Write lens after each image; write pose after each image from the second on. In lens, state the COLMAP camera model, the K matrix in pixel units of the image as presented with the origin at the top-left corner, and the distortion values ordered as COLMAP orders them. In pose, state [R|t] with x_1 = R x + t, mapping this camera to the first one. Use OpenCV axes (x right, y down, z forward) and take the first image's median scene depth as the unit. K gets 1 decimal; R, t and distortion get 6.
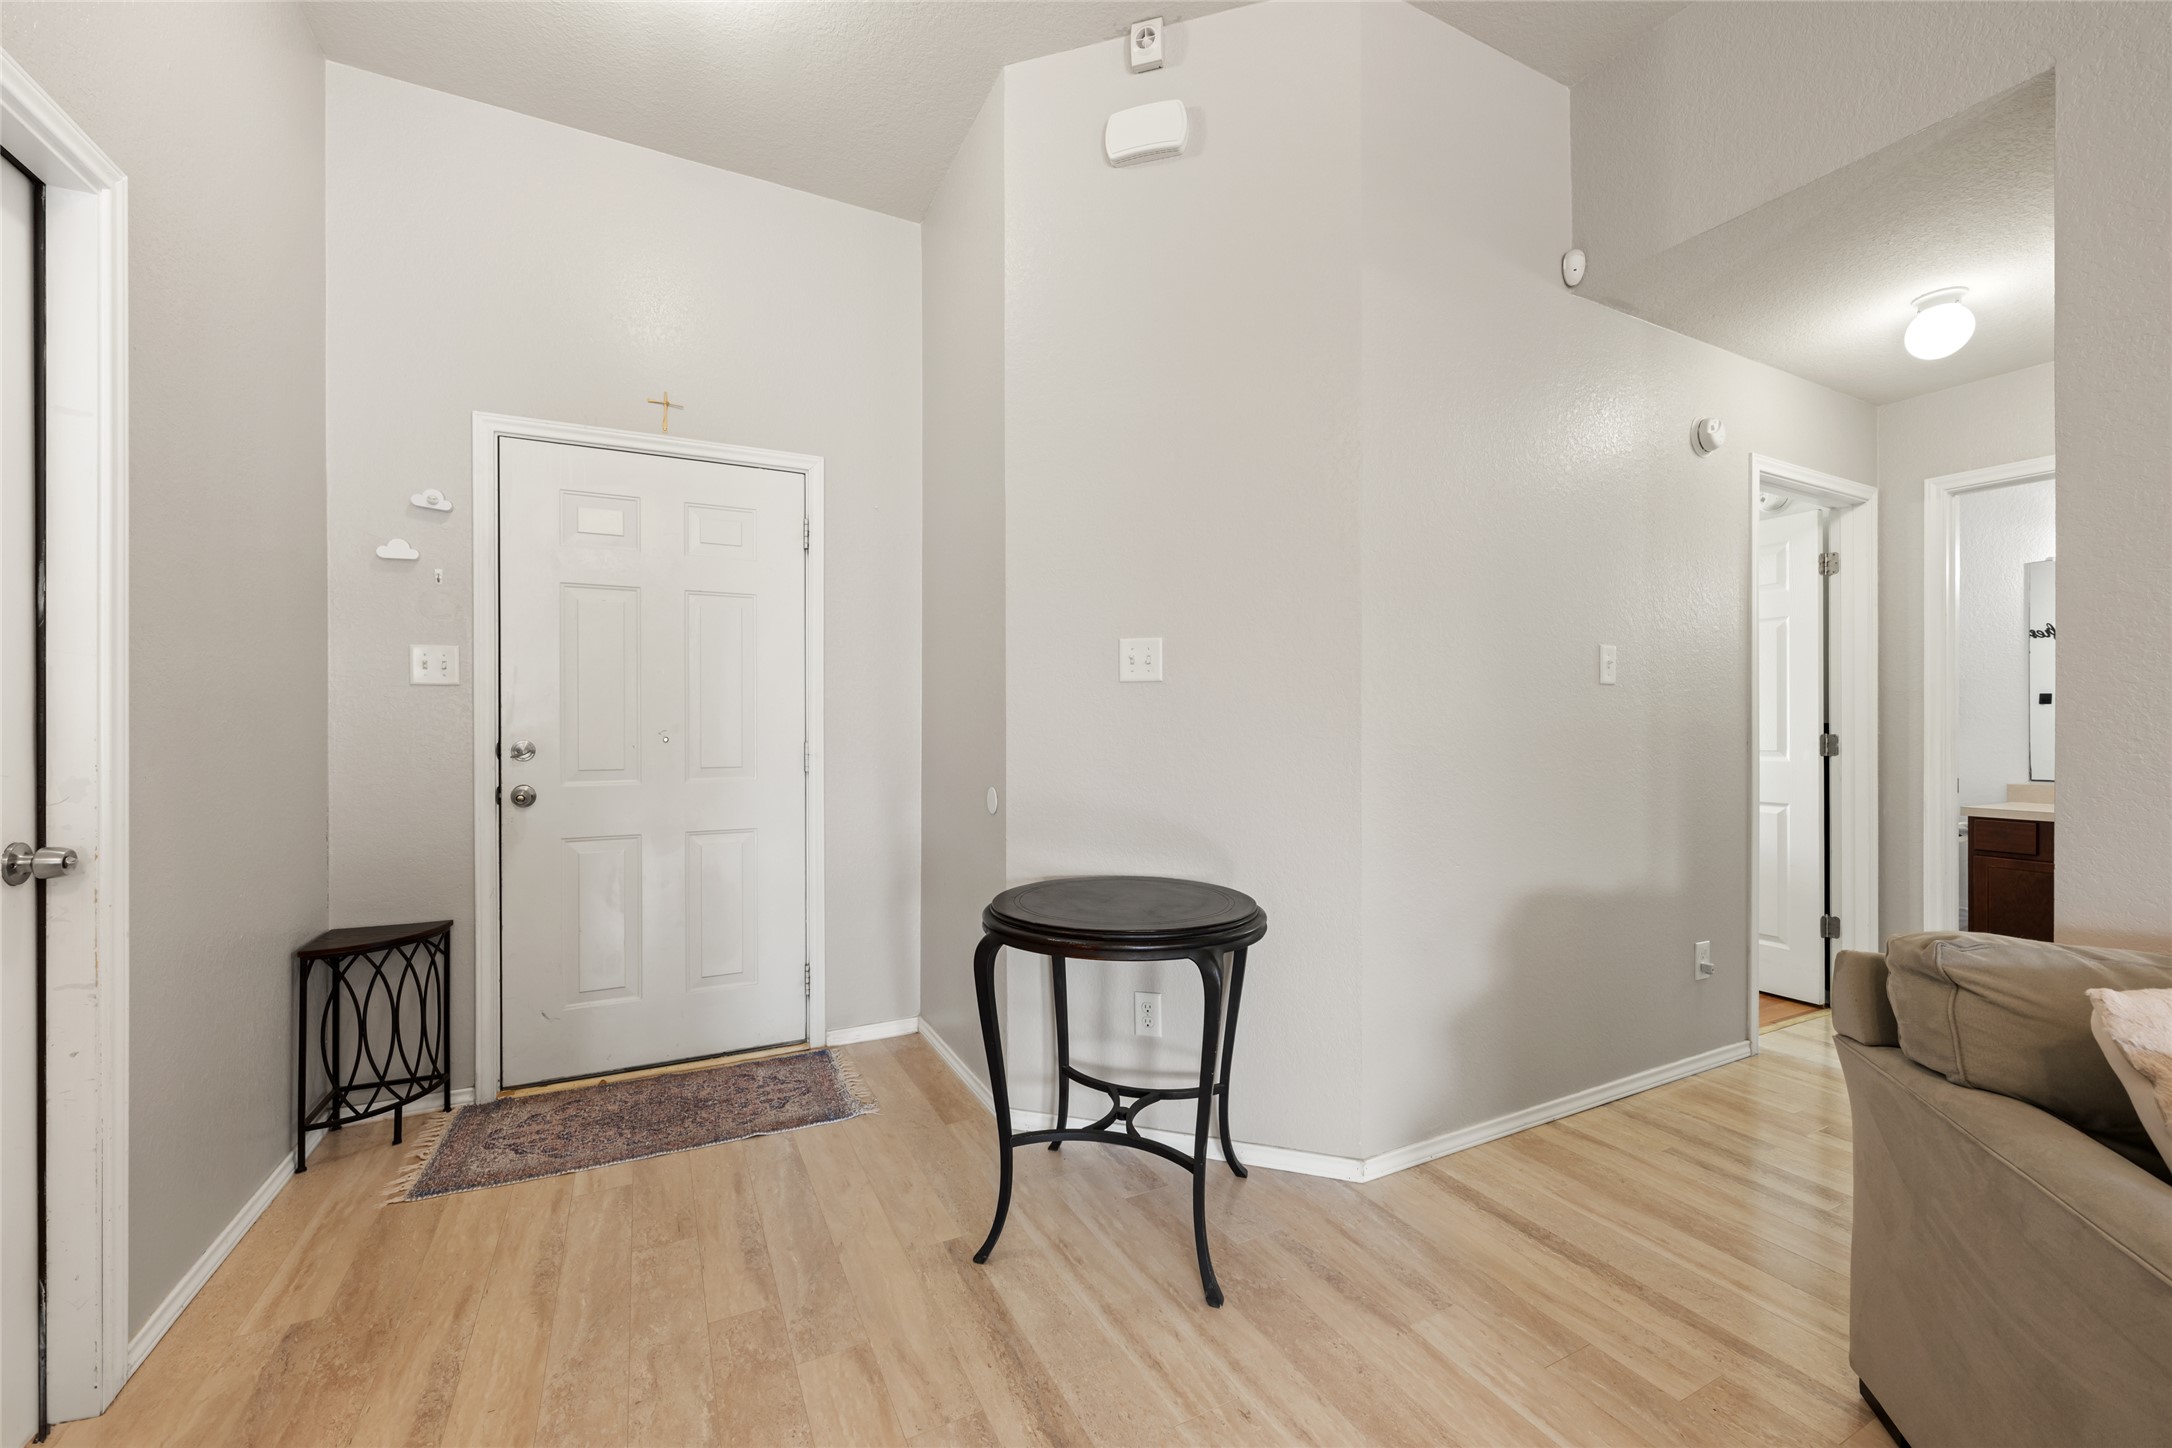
lens RADIAL K [[857.8, 0, 1085.0], [0, 857.8, 727.7], [0, 0, 1]] dist [-0.000872, -0.000231]
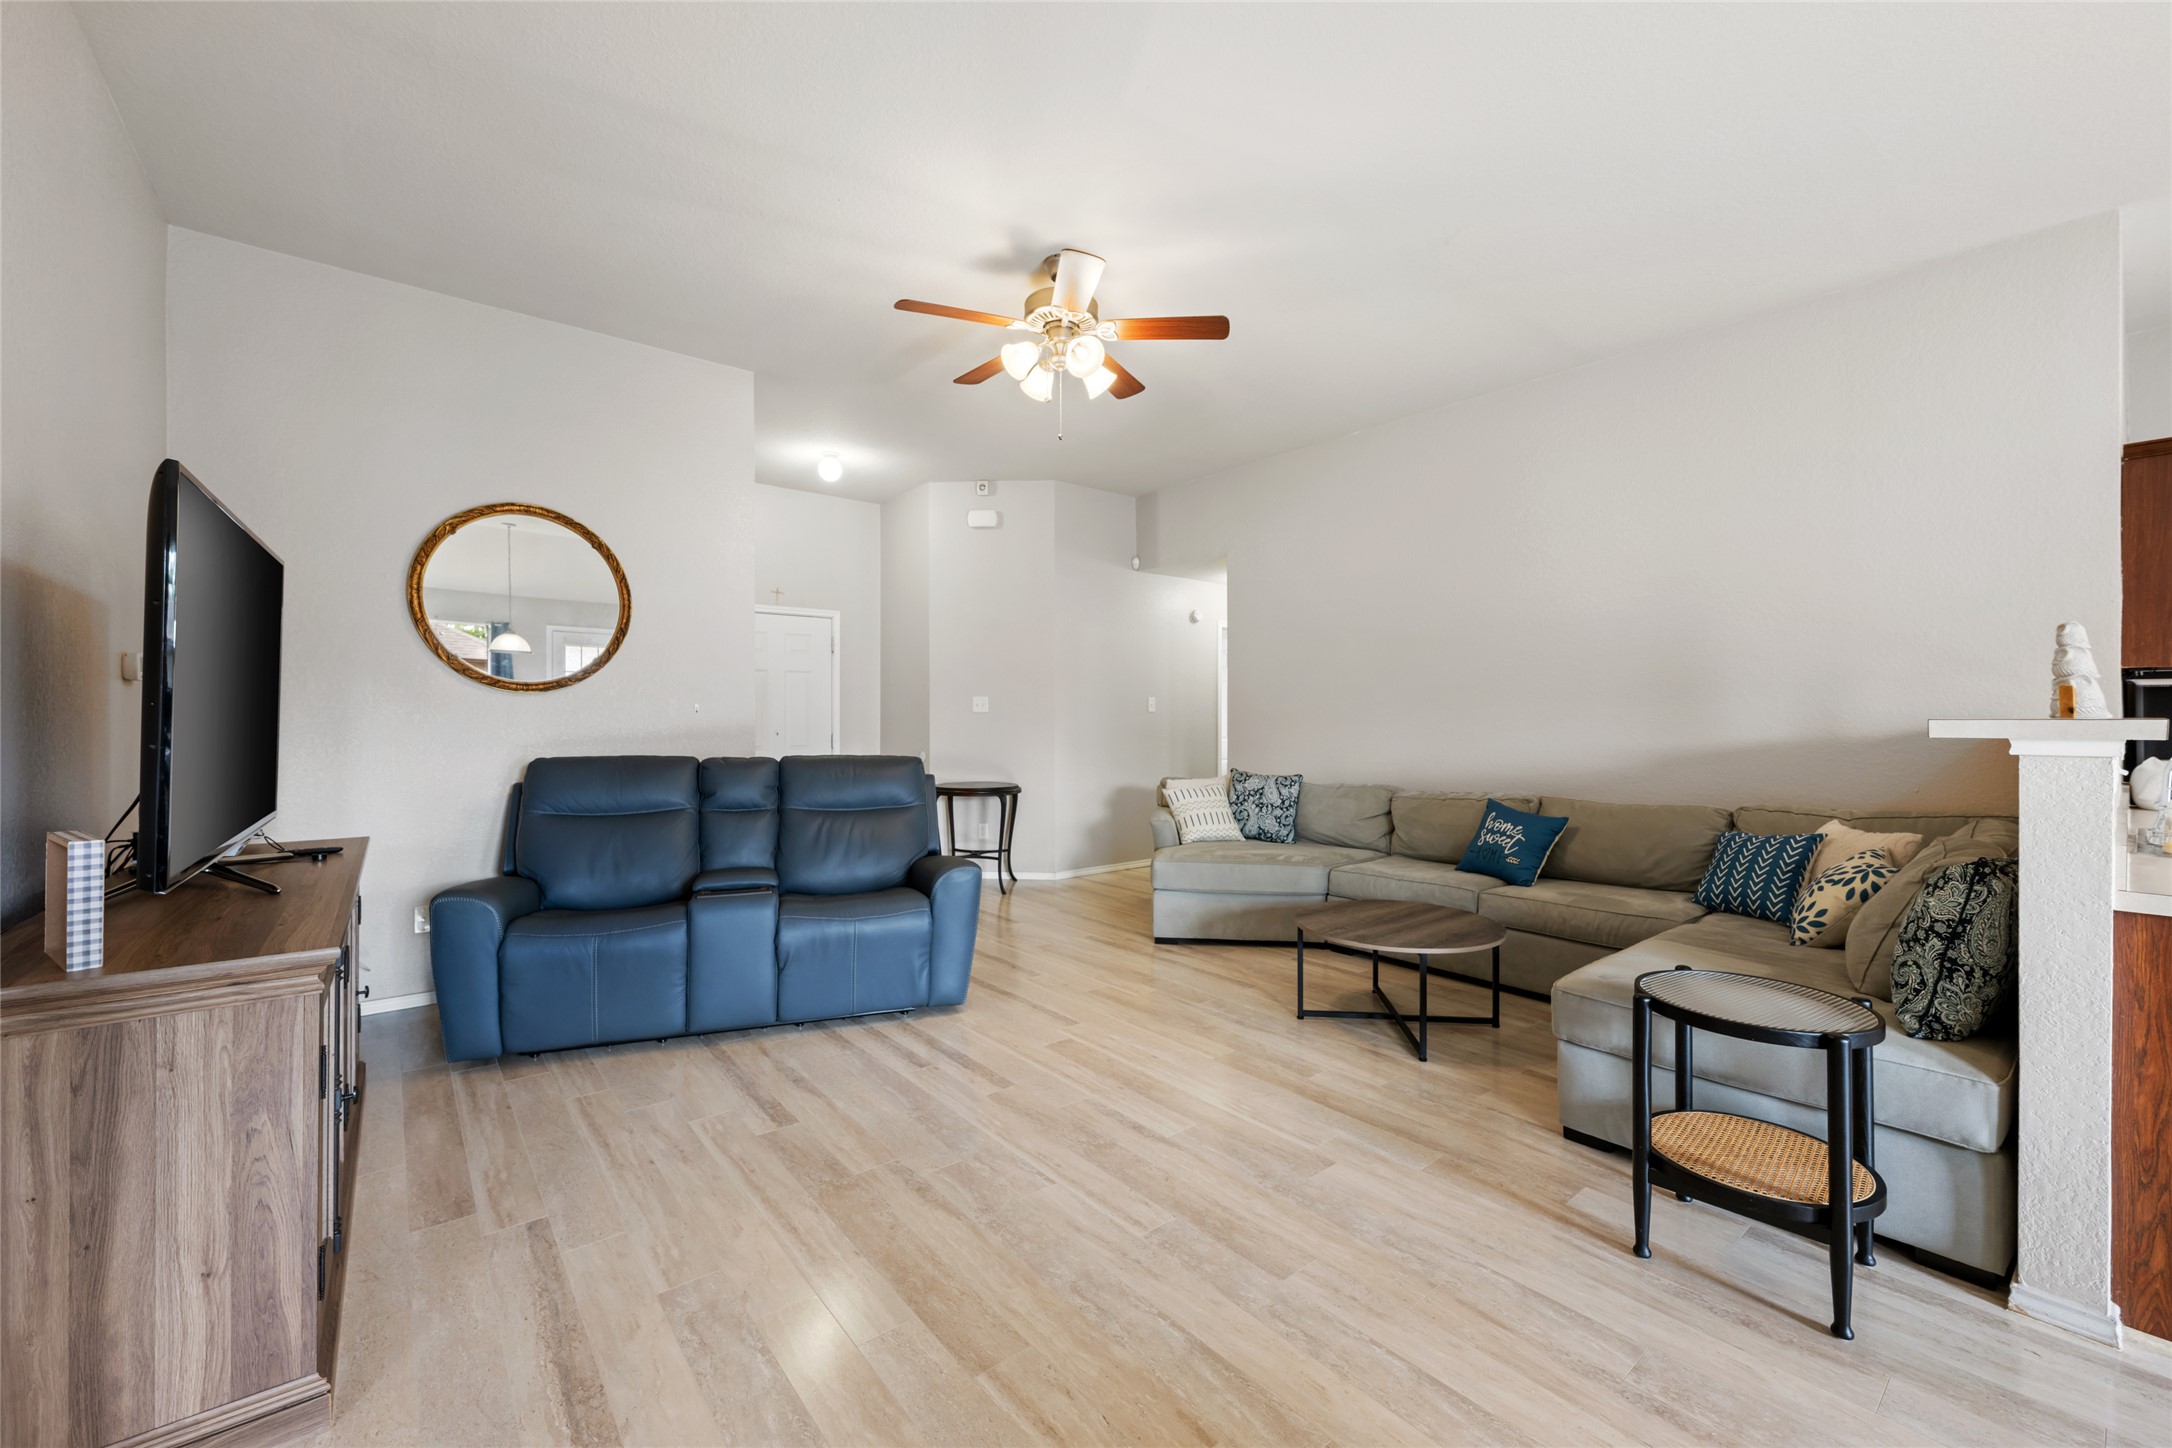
lens RADIAL K [[857.8, 0, 1085.3], [0, 857.8, 712.7], [0, 0, 1]] dist [-0.000872, -0.000231]
pose [[0.977880, 0.001427, 0.209160, -0.190149], [0.000535, 0.999956, -0.009324, -0.027342], [-0.209164, 0.009229, 0.977837, -1.855472]]
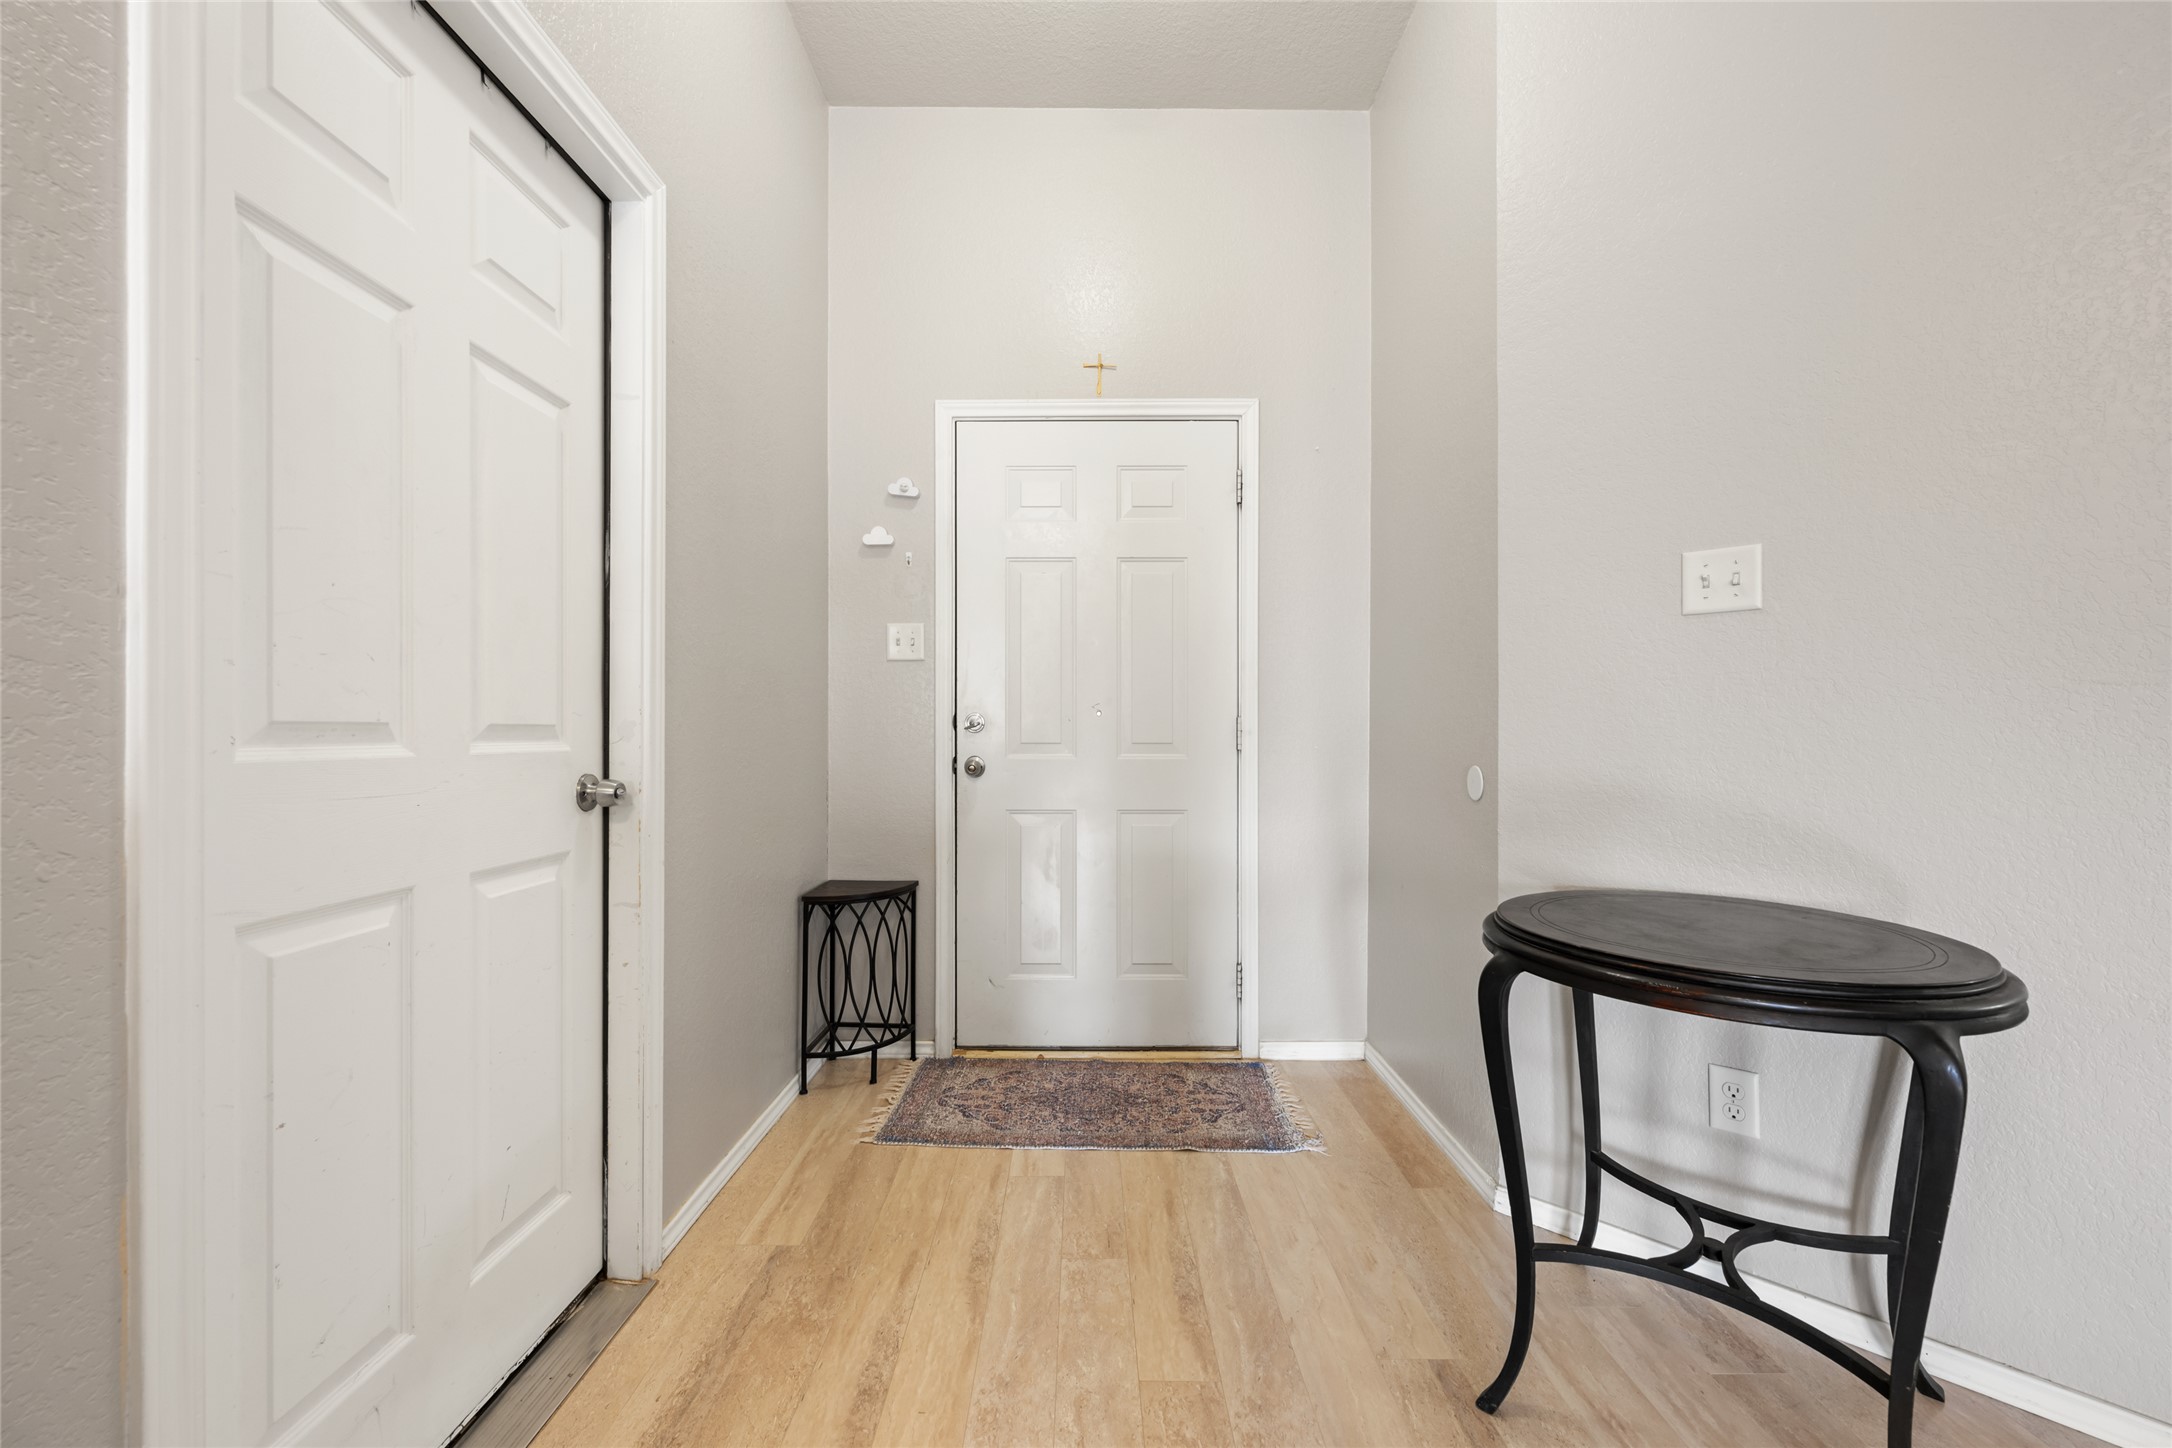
lens RADIAL K [[857.8, 0, 1086.8], [0, 857.8, 729.9], [0, 0, 1]] dist [-0.000872, -0.000231]
pose [[0.890903, 0.001313, -0.454191, -0.076677], [-0.003292, 0.999988, -0.003565, 0.045498], [0.454181, 0.004671, 0.890897, 0.164869]]
